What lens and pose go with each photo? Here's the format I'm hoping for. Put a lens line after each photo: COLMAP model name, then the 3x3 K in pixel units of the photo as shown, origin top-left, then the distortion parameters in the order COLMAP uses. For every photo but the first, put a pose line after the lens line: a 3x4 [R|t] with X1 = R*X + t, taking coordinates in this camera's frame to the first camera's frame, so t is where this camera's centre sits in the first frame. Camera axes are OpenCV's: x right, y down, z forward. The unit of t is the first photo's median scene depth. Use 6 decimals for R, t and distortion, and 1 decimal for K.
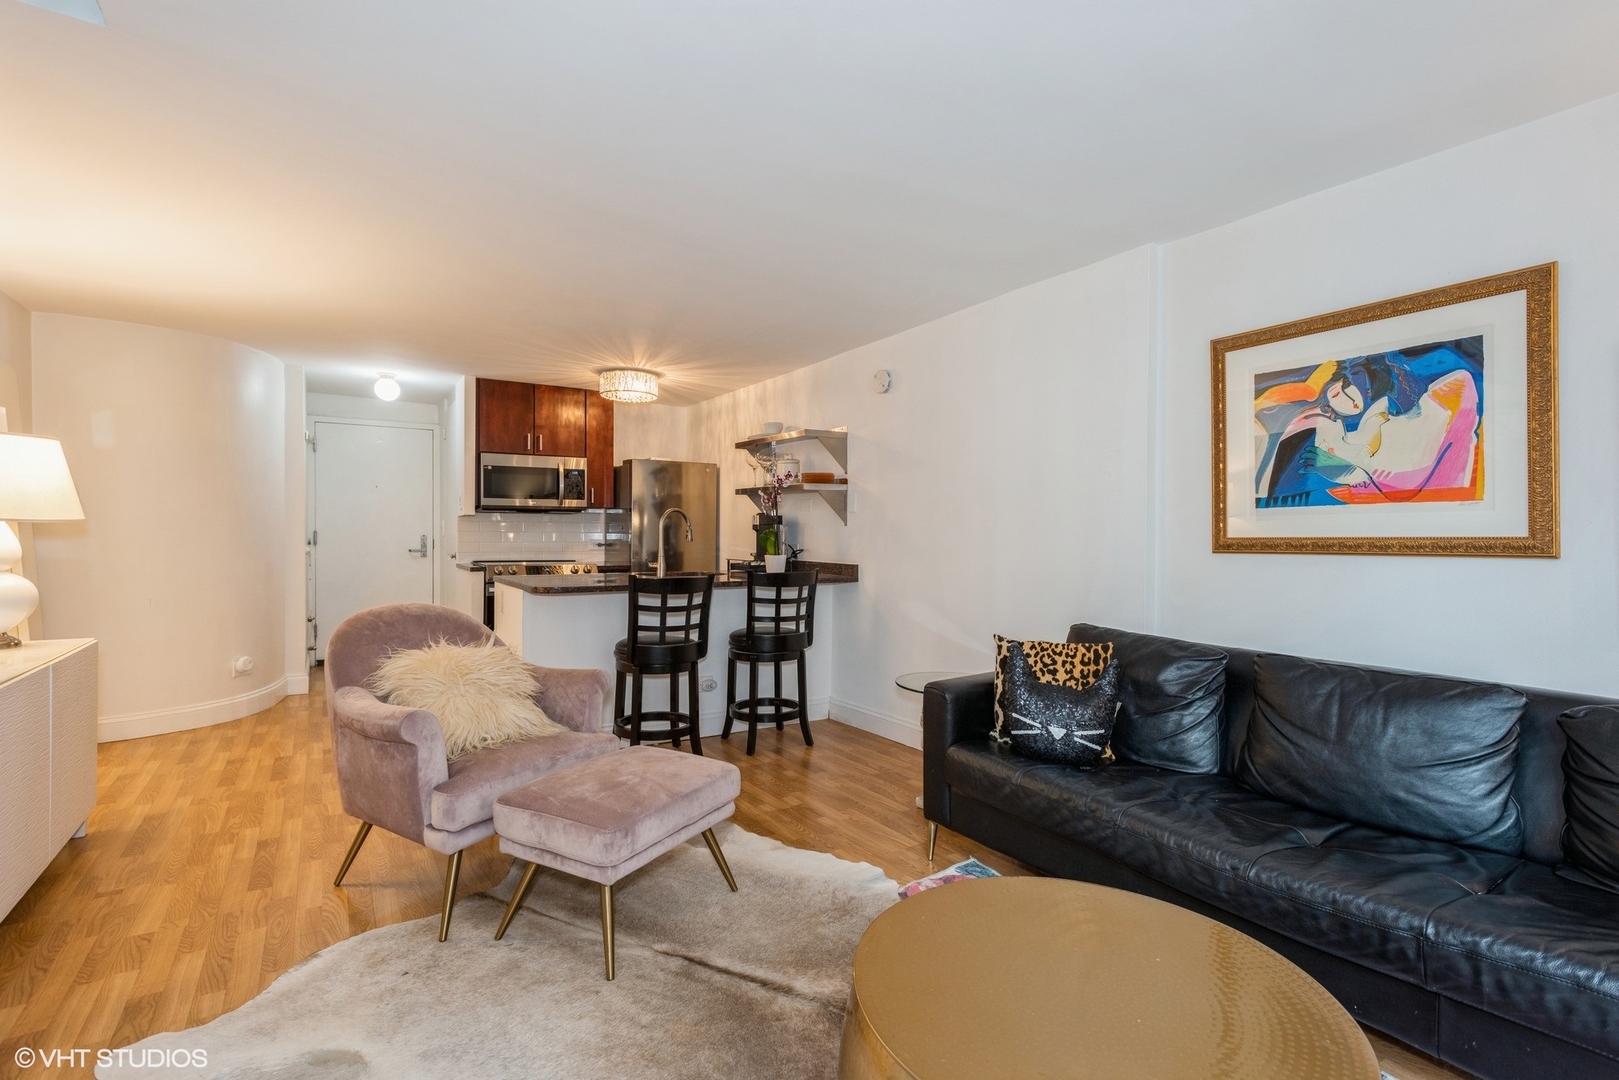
lens RADIAL K [[752.7, 0, 805.6], [0, 752.7, 532.6], [0, 0, 1]] dist [0.002006, -0.000279]
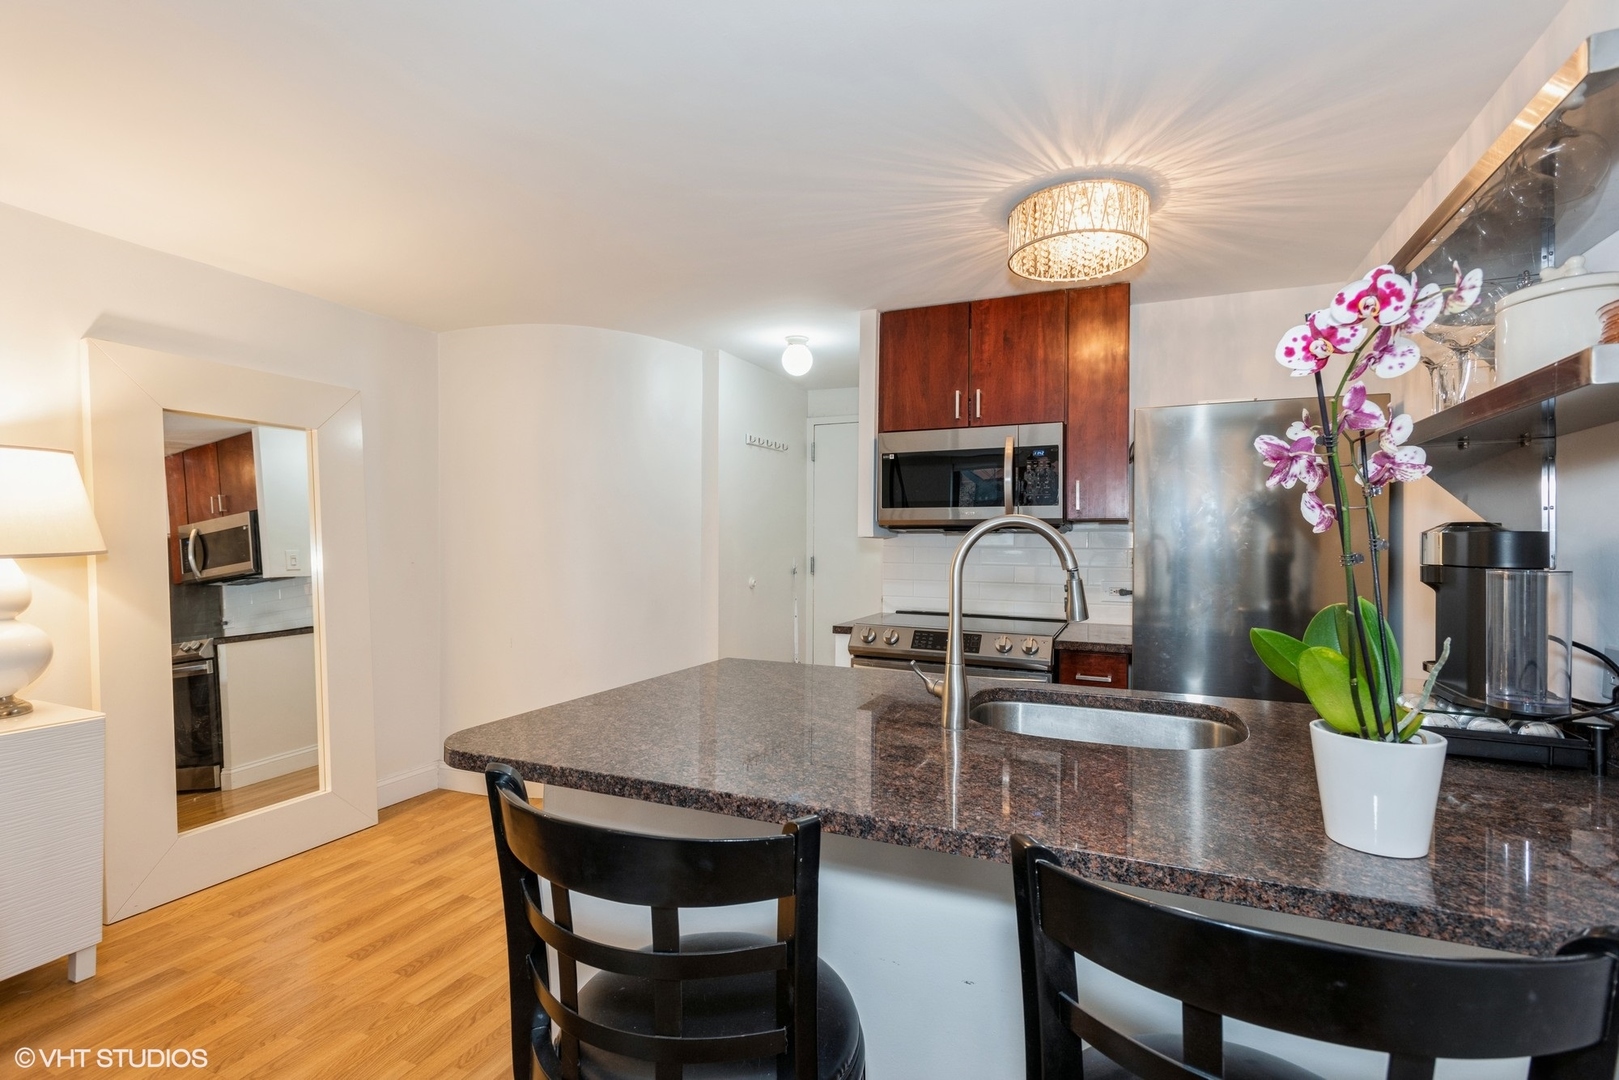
lens RADIAL K [[752.7, 0, 805.6], [0, 752.7, 532.6], [0, 0, 1]] dist [0.002006, -0.000279]
pose [[0.572573, -0.012490, -0.819759, 0.027069], [-0.009041, 0.999727, -0.021546, -0.012378], [0.819804, 0.019748, 0.572304, 0.597497]]
